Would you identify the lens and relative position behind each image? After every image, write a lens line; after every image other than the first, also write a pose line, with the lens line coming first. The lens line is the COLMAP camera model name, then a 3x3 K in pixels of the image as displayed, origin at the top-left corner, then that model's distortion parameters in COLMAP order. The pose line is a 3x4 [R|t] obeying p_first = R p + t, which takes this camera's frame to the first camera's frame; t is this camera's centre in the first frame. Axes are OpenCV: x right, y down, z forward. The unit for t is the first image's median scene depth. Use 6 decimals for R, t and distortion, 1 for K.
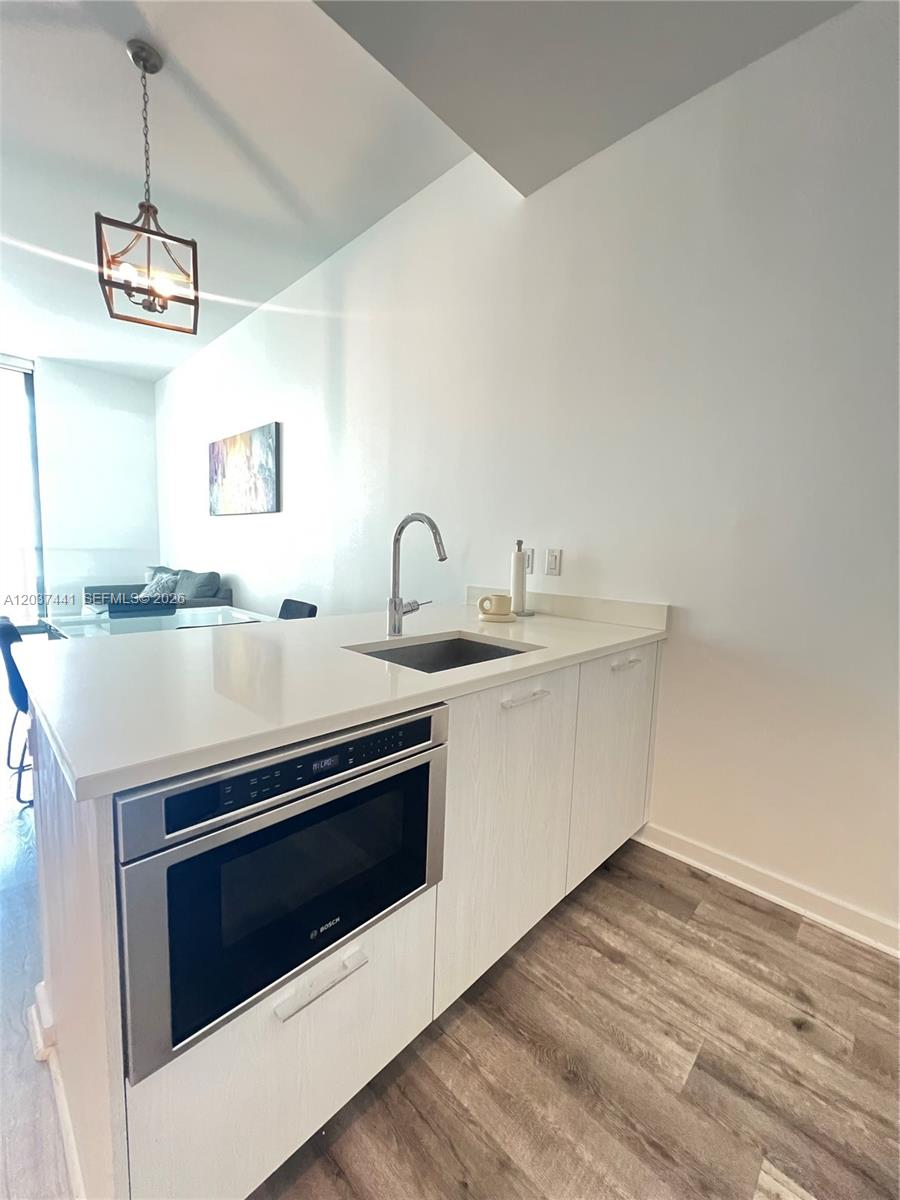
lens RADIAL K [[478.2, 0, 447.7], [0, 478.2, 602.2], [0, 0, 1]] dist [-0.001520, -0.000313]
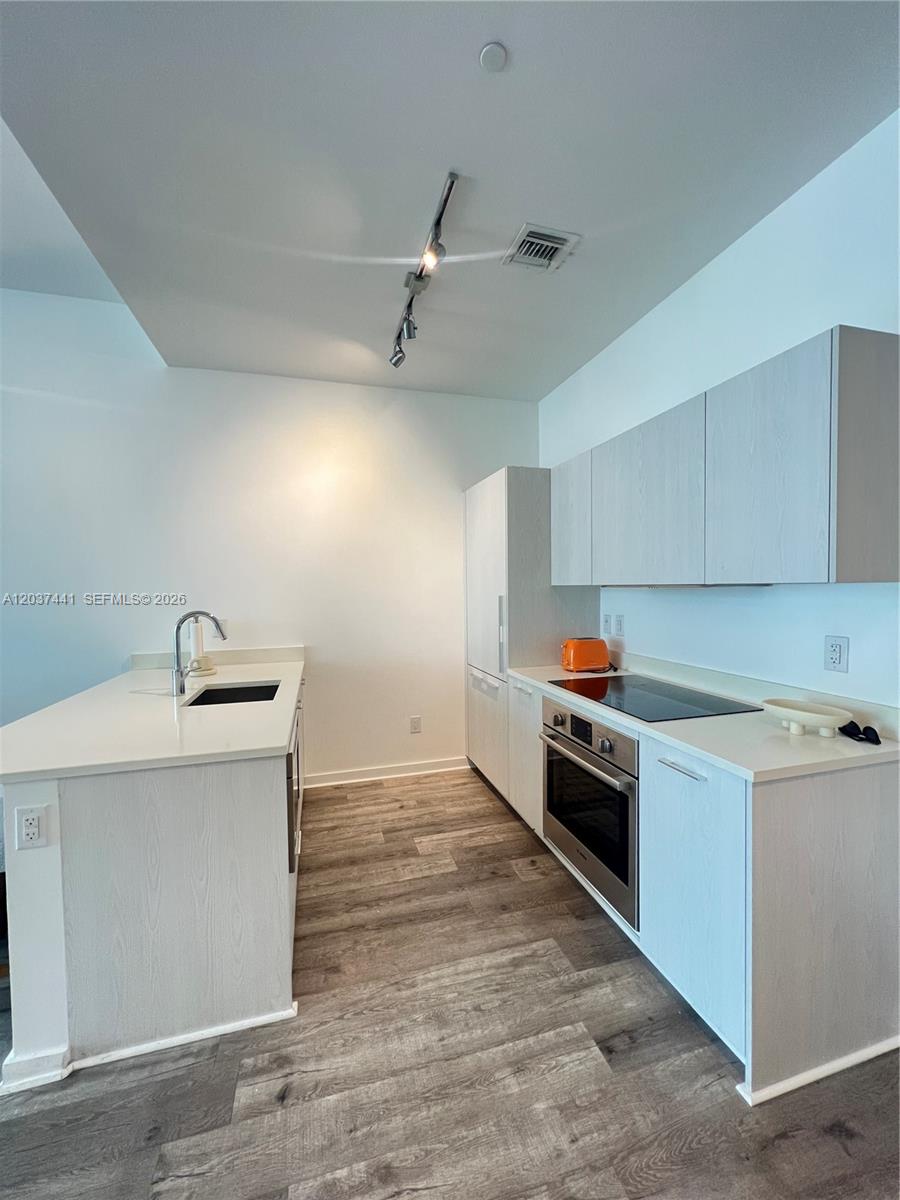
lens RADIAL K [[475.6, 0, 448.5], [0, 475.6, 601.0], [0, 0, 1]] dist [-0.002760, 0.000094]
pose [[0.499681, -0.066351, 0.863665, -1.174440], [0.126180, 0.992002, 0.003208, -0.147736], [-0.856970, 0.107375, 0.504057, -0.554391]]
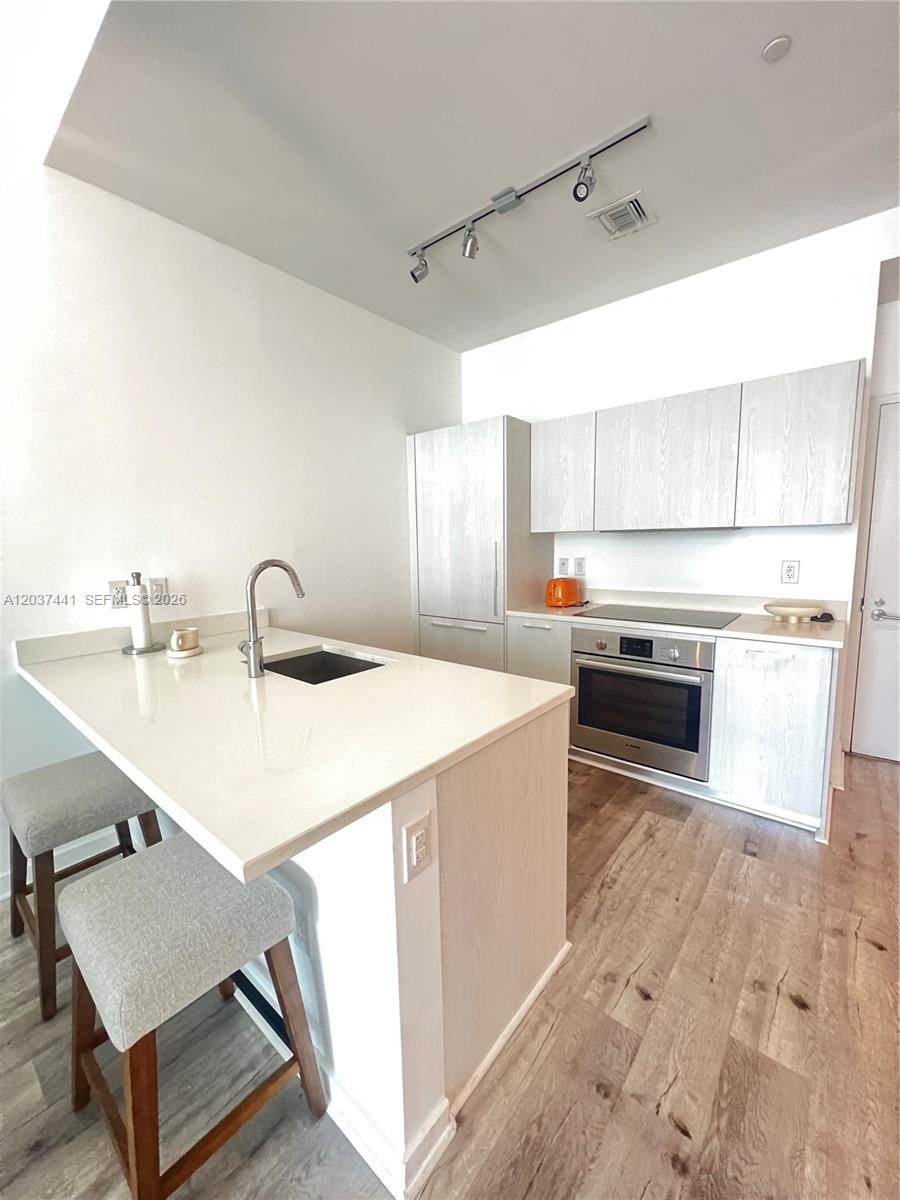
lens RADIAL K [[475.6, 0, 450.1], [0, 475.6, 600.8], [0, 0, 1]] dist [-0.002760, 0.000094]
pose [[-0.070885, -0.154937, 0.985378, -1.457270], [0.127764, 0.978316, 0.163017, -0.265848], [-0.989268, 0.137452, -0.049552, 0.787347]]
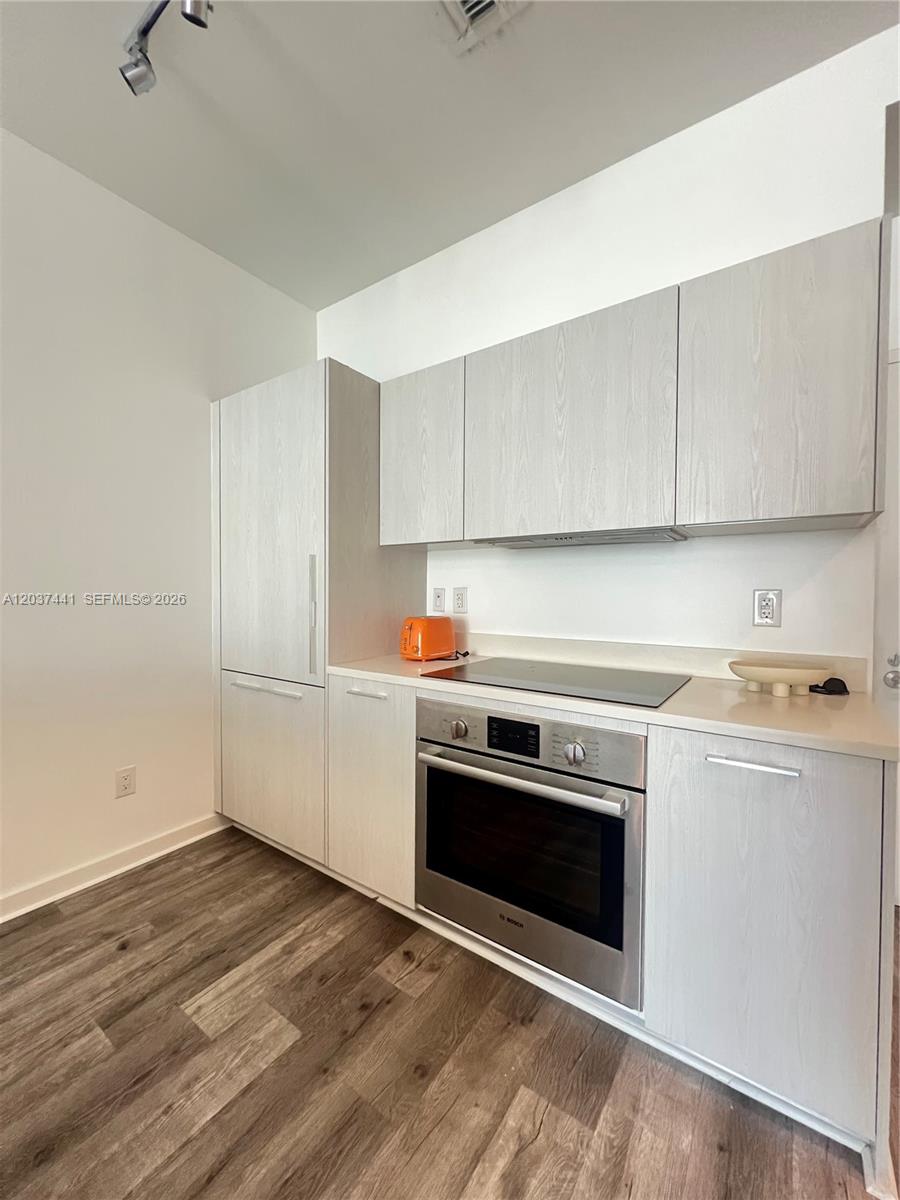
lens RADIAL K [[478.2, 0, 449.7], [0, 478.2, 601.4], [0, 0, 1]] dist [-0.001520, -0.000313]
pose [[-0.154080, -0.057303, 0.986395, -0.619144], [0.099300, 0.992364, 0.073161, -0.055514], [-0.983056, 0.109221, -0.147214, 0.208011]]
